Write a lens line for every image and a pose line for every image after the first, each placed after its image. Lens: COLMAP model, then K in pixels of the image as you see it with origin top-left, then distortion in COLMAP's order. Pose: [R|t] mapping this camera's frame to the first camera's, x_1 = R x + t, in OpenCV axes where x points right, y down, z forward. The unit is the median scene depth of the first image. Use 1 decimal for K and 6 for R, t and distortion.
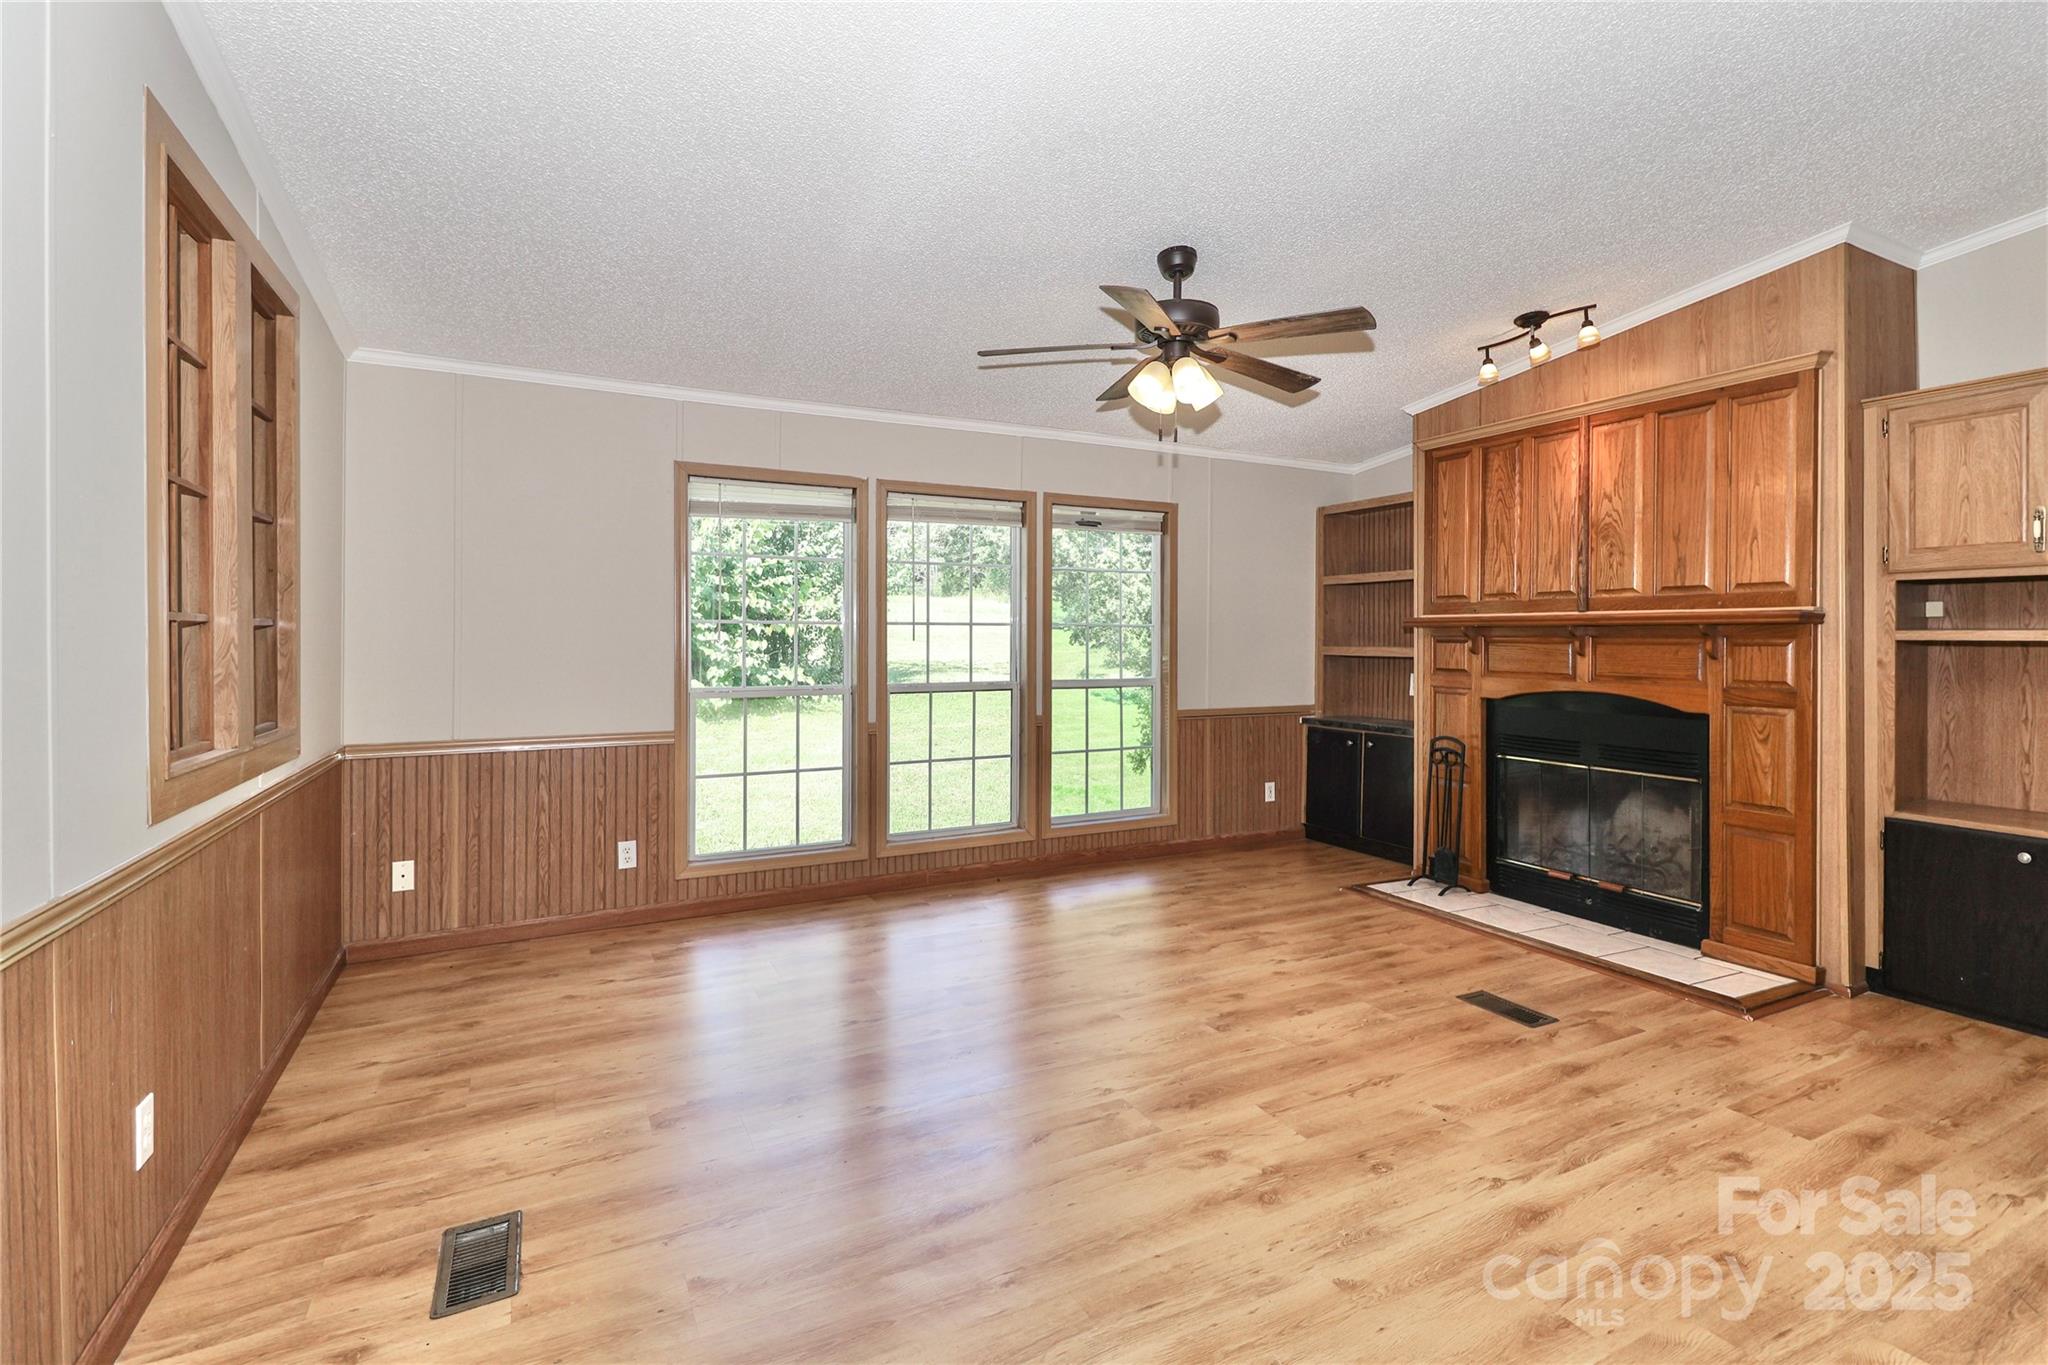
lens RADIAL K [[979.4, 0, 1059.1], [0, 979.4, 639.4], [0, 0, 1]] dist [0.010700, -0.008555]
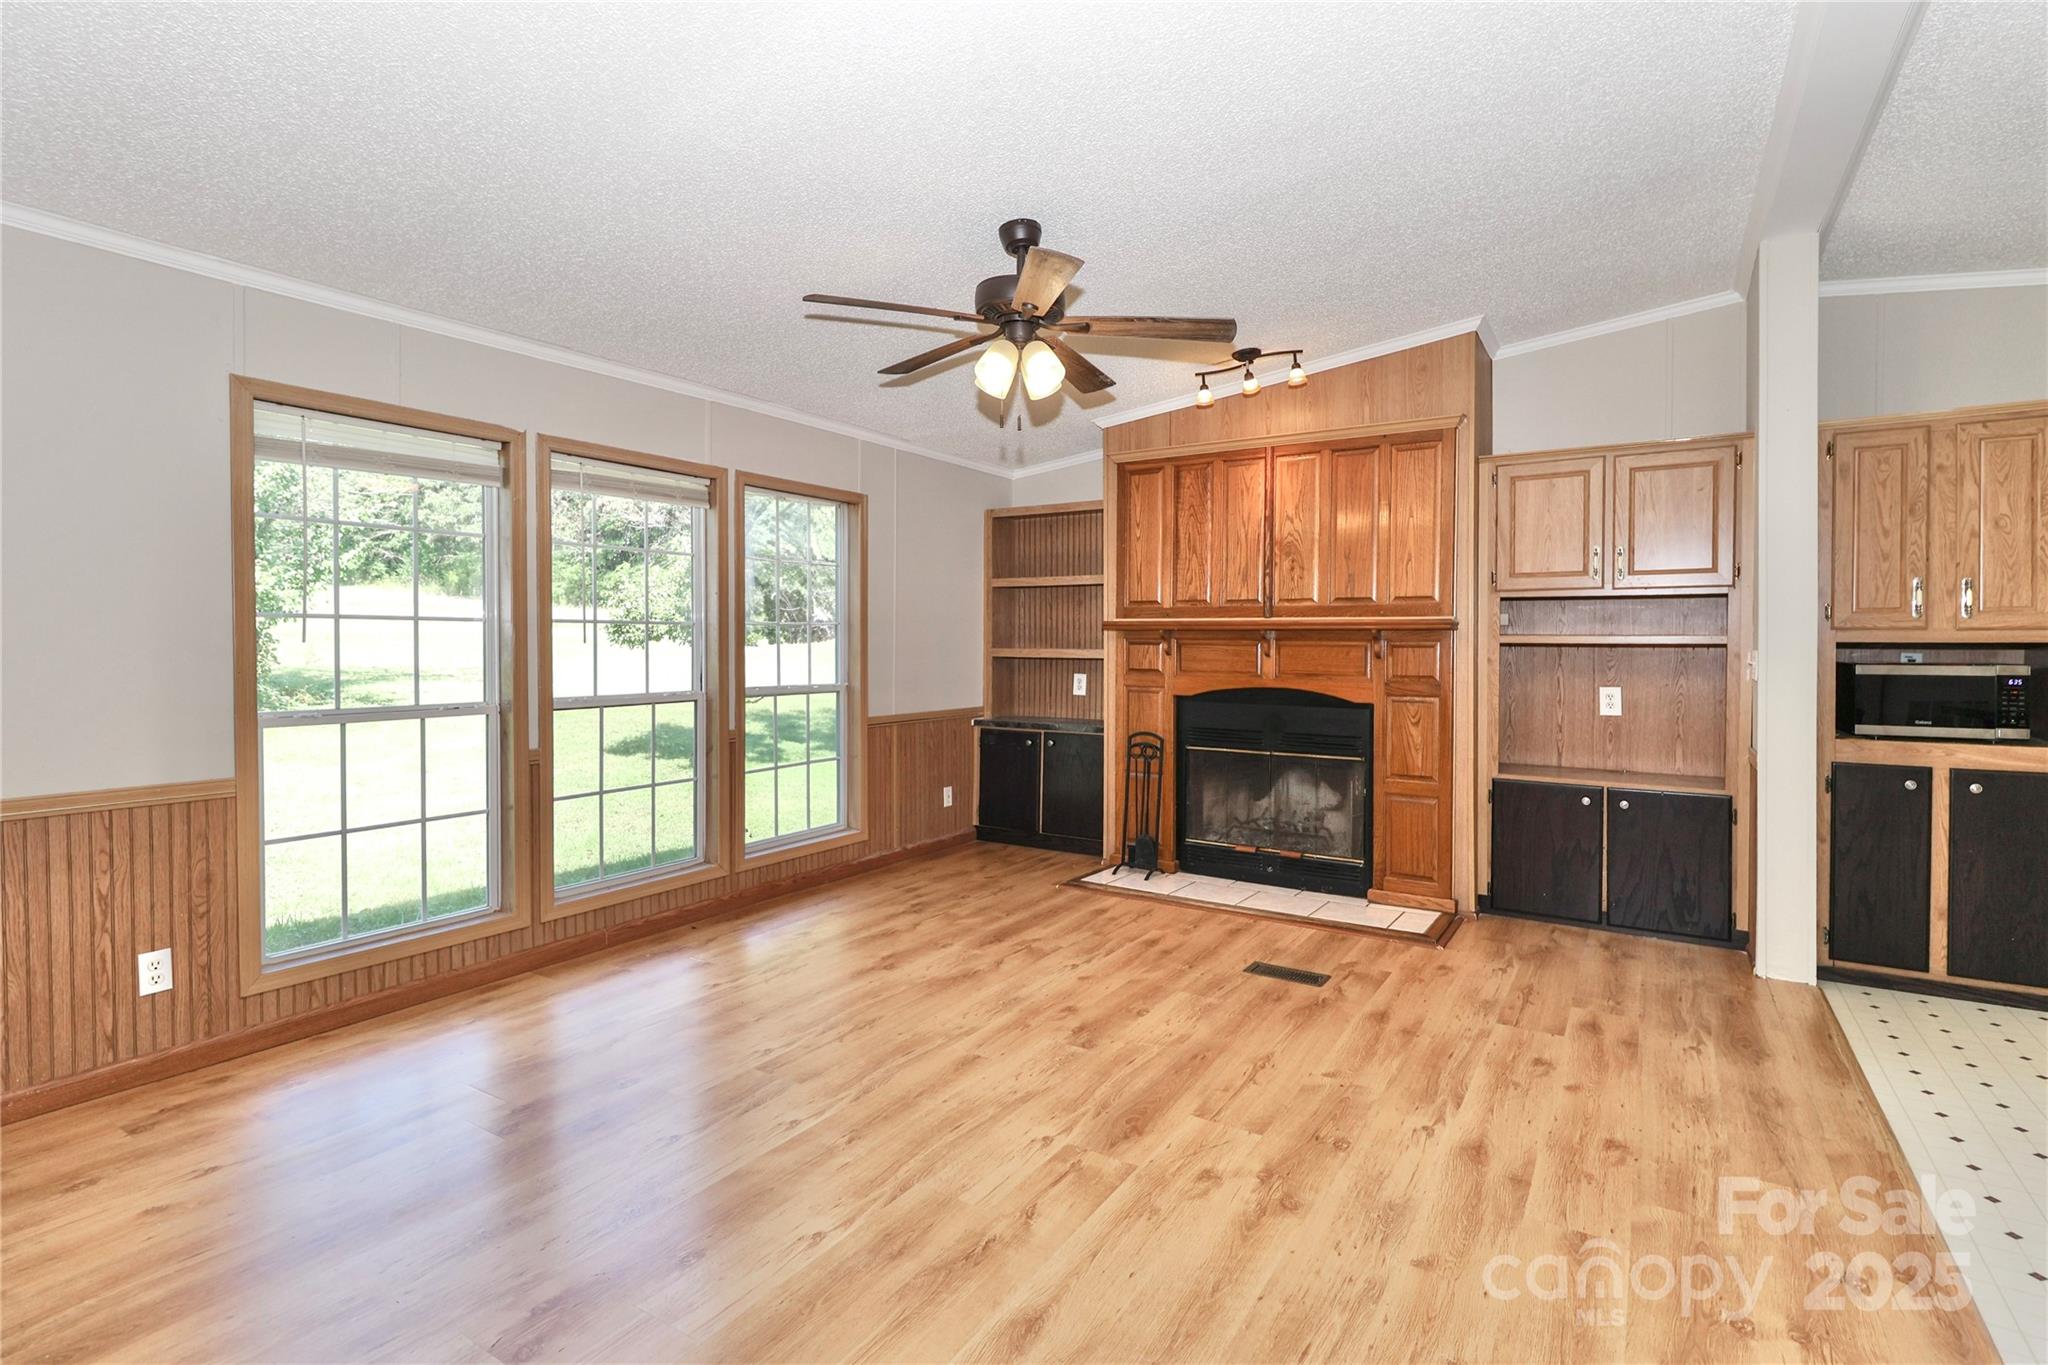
lens RADIAL K [[979.4, 0, 1068.5], [0, 979.4, 656.3], [0, 0, 1]] dist [0.010700, -0.008555]
pose [[0.861747, -0.007061, 0.507290, -0.255452], [-0.001643, 0.999859, 0.016707, -0.002037], [-0.507336, -0.015230, 0.861614, 0.138404]]
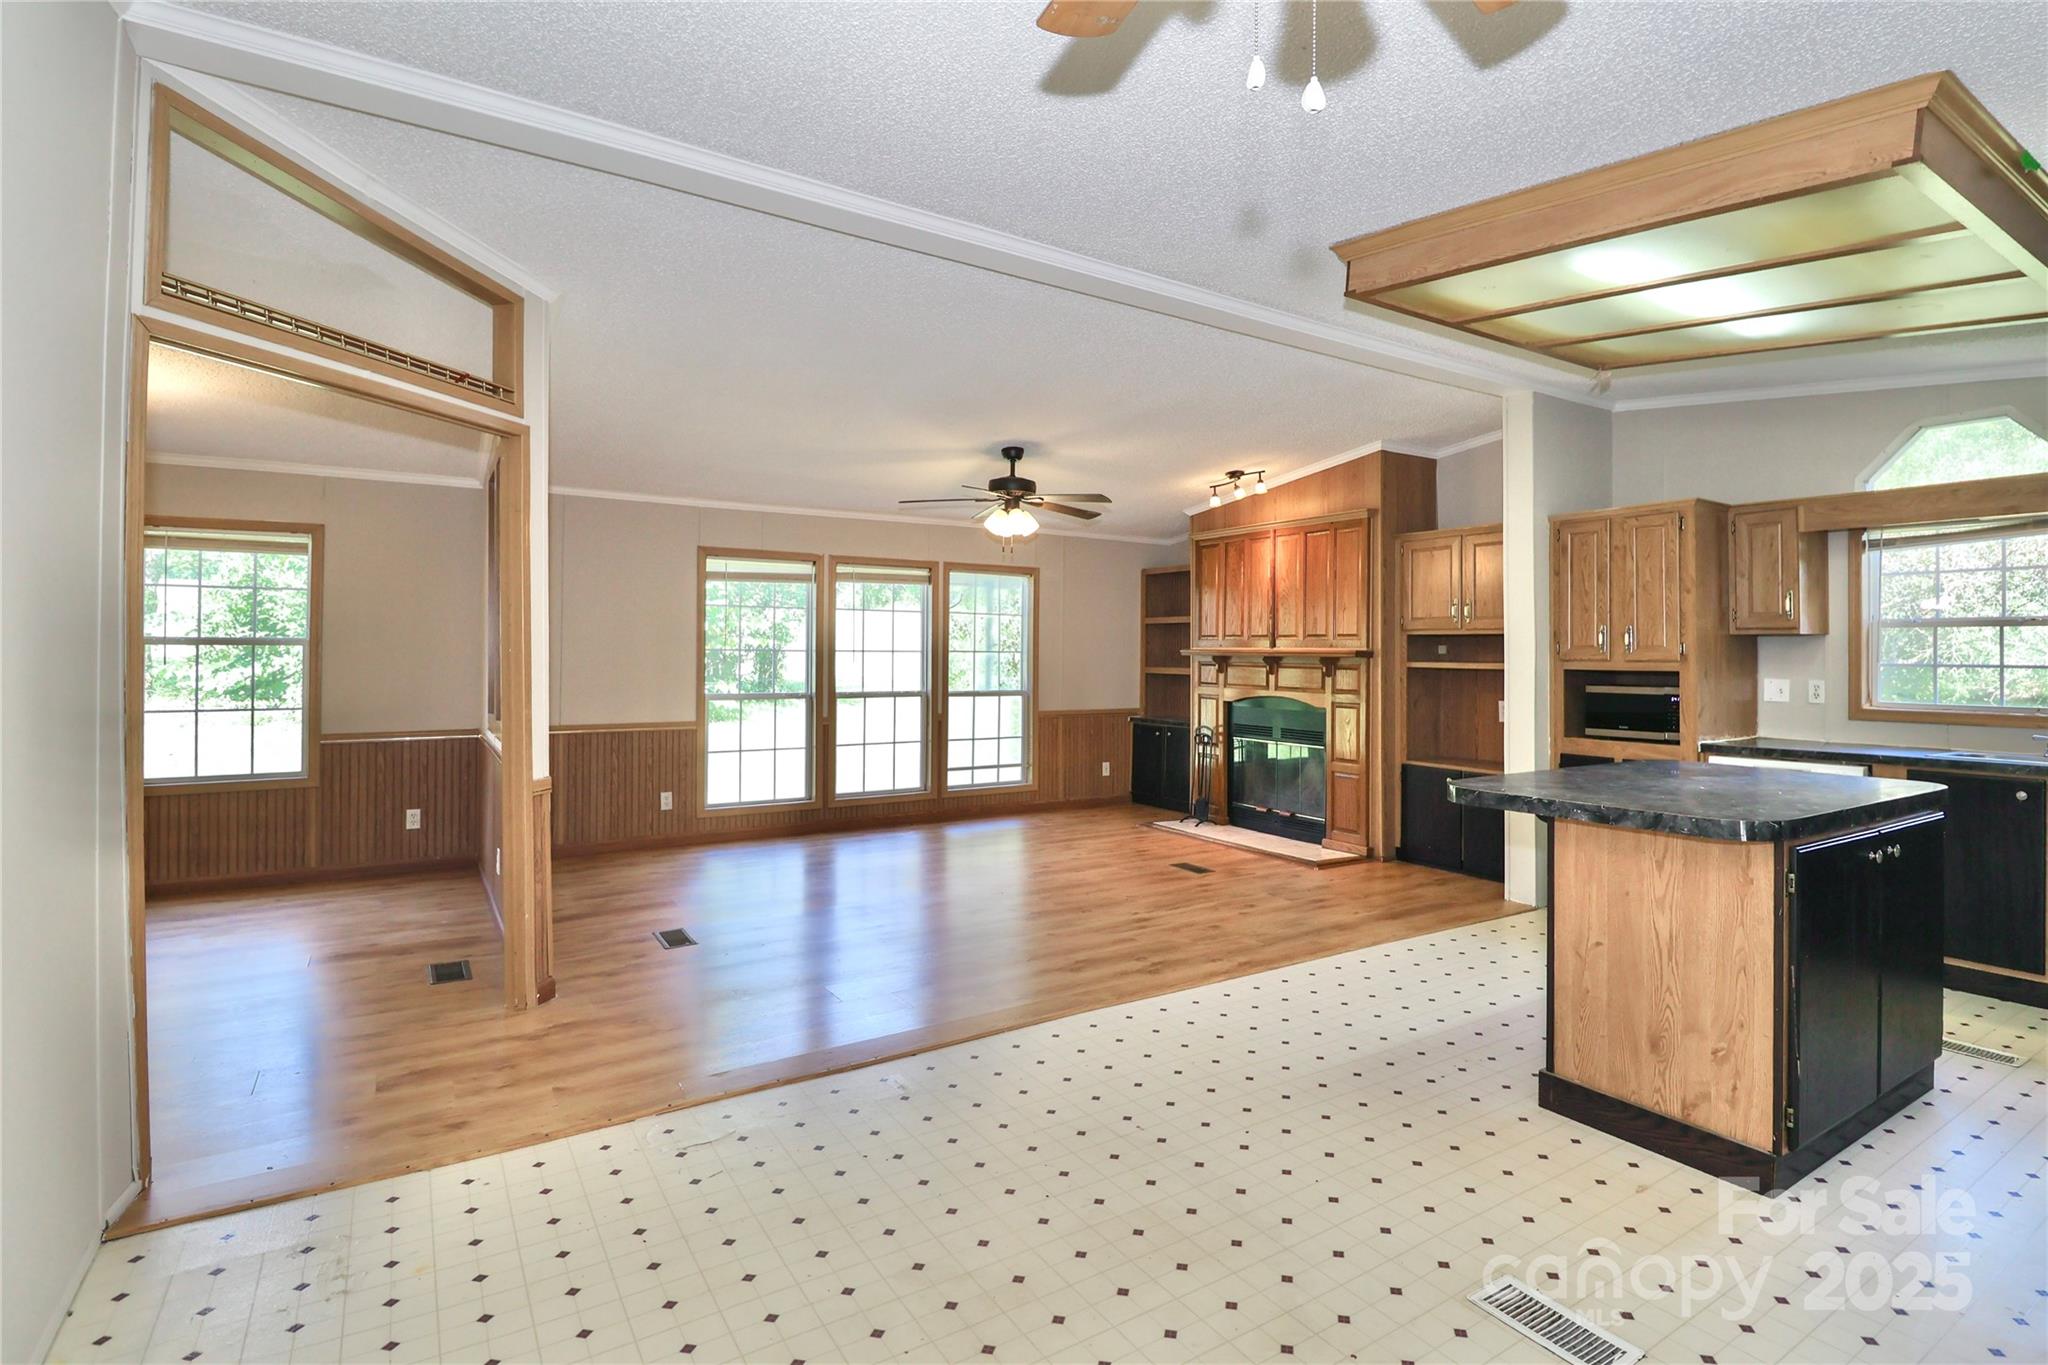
lens RADIAL K [[1037.3, 0, 1113.7], [0, 1037.3, 657.1], [0, 0, 1]] dist [-0.025058, -0.000497]
pose [[0.992921, 0.005792, 0.118639, 0.067220], [-0.006294, 0.999973, 0.003856, -0.018825], [-0.118613, -0.004576, 0.992930, -0.720755]]
